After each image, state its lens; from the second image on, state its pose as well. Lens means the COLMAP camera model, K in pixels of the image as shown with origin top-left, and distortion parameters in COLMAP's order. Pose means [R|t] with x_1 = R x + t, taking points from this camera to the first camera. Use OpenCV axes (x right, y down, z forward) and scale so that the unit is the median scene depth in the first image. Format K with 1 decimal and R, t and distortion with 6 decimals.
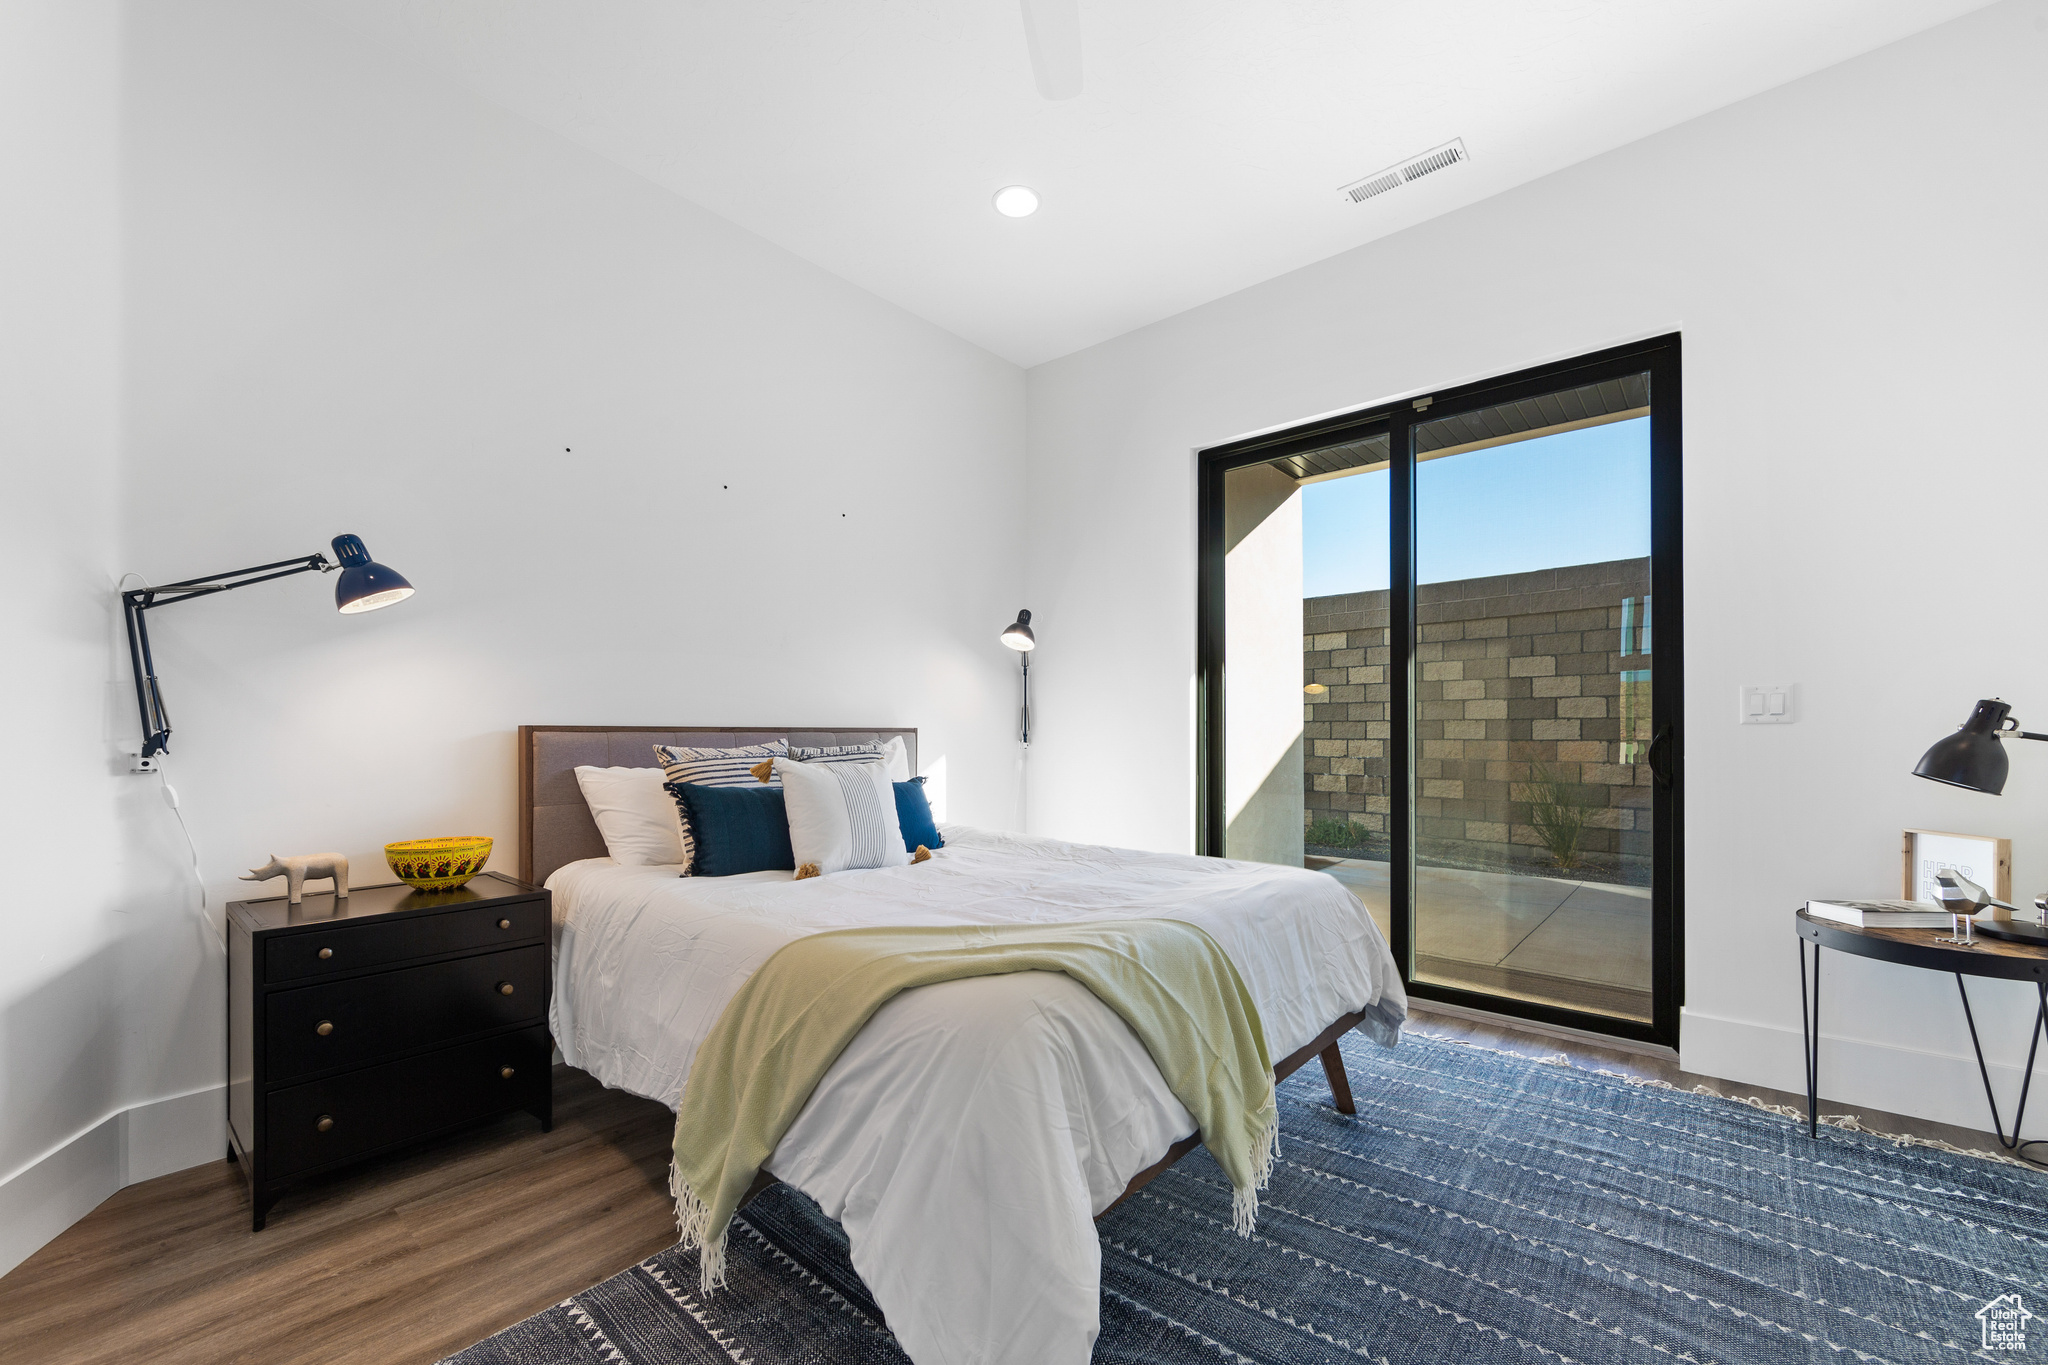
lens RADIAL K [[824.6, 0, 1013.6], [0, 824.6, 736.5], [0, 0, 1]] dist [0.001568, 0.000305]
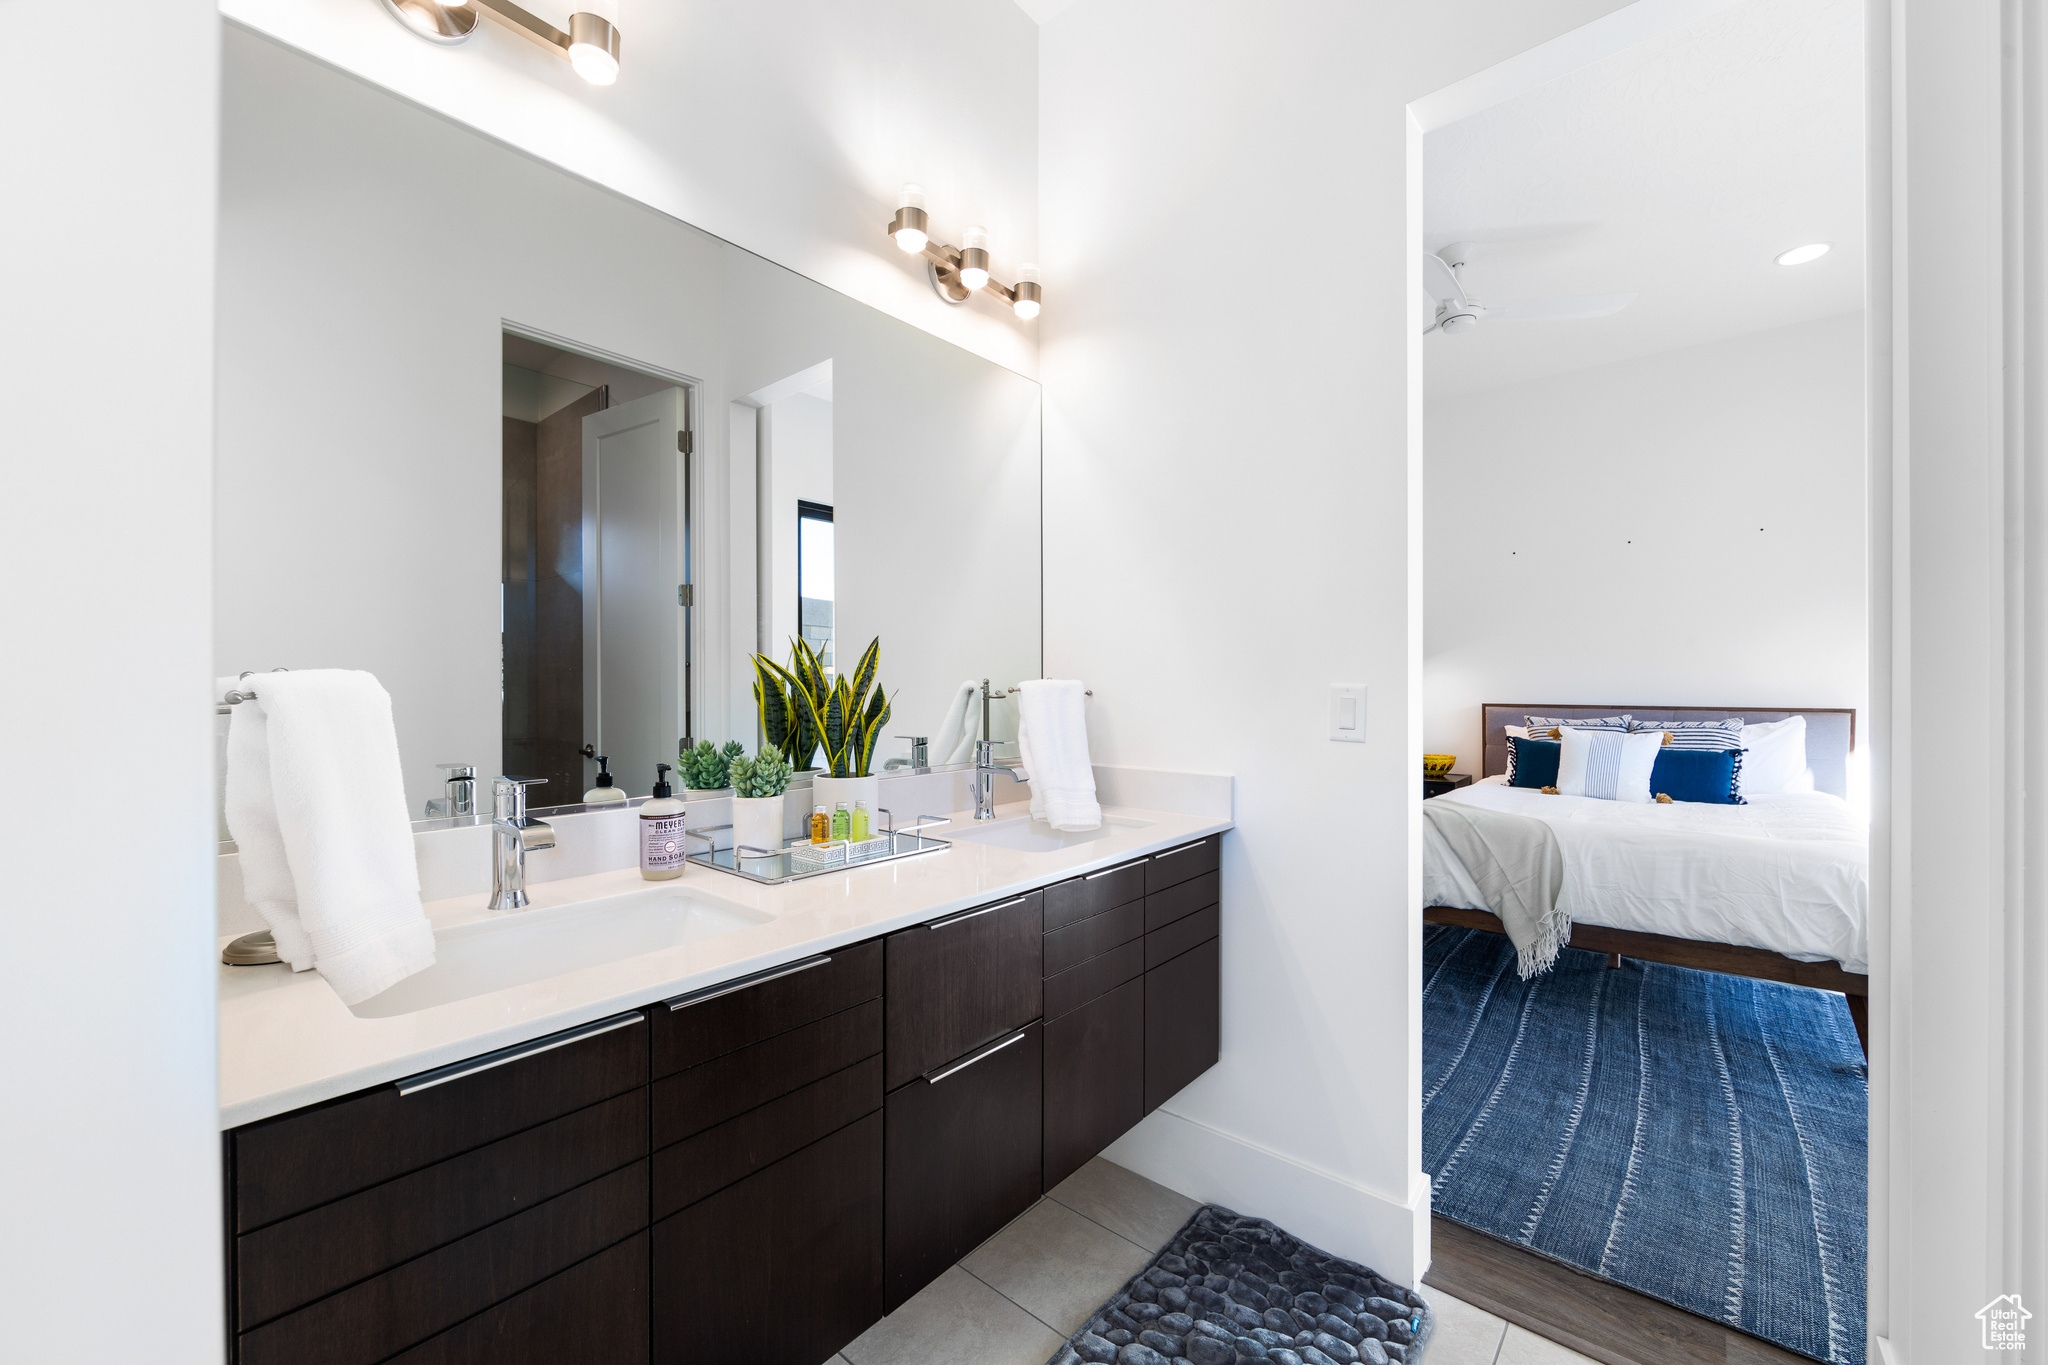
lens RADIAL K [[813.3, 0, 1024.0], [0, 813.3, 682.5], [0, 0, 1]] dist [-0.000060, 0.000017]
pose [[0.011267, 0.001369, -0.999936, 1.549528], [-0.008341, 0.999964, 0.001275, -0.064270], [0.999902, 0.008326, 0.011278, -0.149702]]
